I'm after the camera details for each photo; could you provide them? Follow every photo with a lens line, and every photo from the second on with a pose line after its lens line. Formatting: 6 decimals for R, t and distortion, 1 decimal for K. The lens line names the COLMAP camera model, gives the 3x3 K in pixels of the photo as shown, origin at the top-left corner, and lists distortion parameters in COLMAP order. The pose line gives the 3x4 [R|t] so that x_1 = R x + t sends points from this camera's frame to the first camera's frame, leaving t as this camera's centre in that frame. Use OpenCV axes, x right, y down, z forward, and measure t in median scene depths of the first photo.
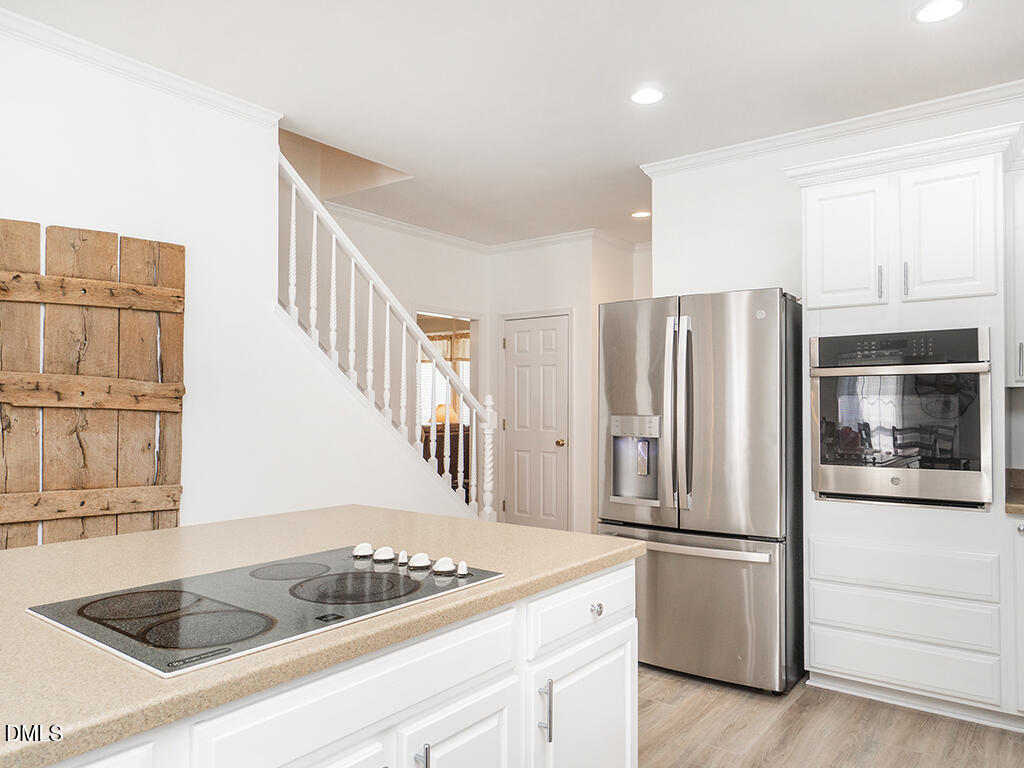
lens RADIAL K [[809.5, 0, 512.8], [0, 809.5, 401.6], [0, 0, 1]] dist [-0.006994, -0.001170]
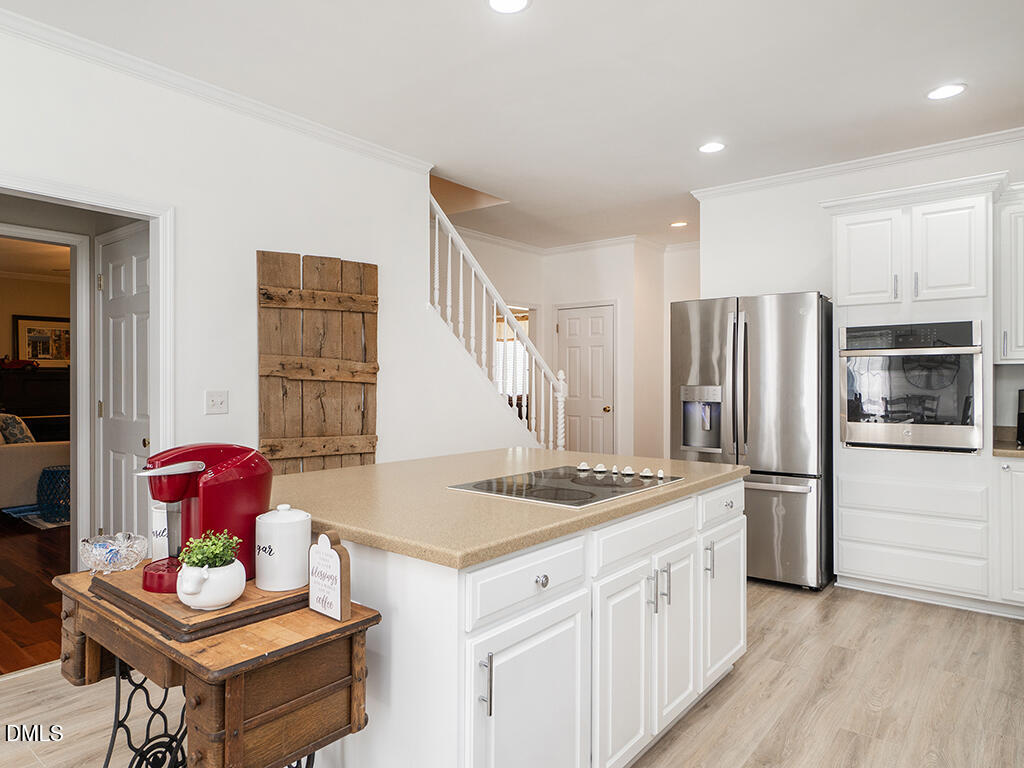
lens RADIAL K [[661.9, 0, 512.0], [0, 661.9, 384.0], [0, 0, 1]] dist [-0.000420, -0.003038]
pose [[0.997254, -0.001155, -0.074050, -0.098332], [0.002066, 0.999923, 0.012227, 0.000201], [0.074030, -0.012346, 0.997180, -0.145927]]
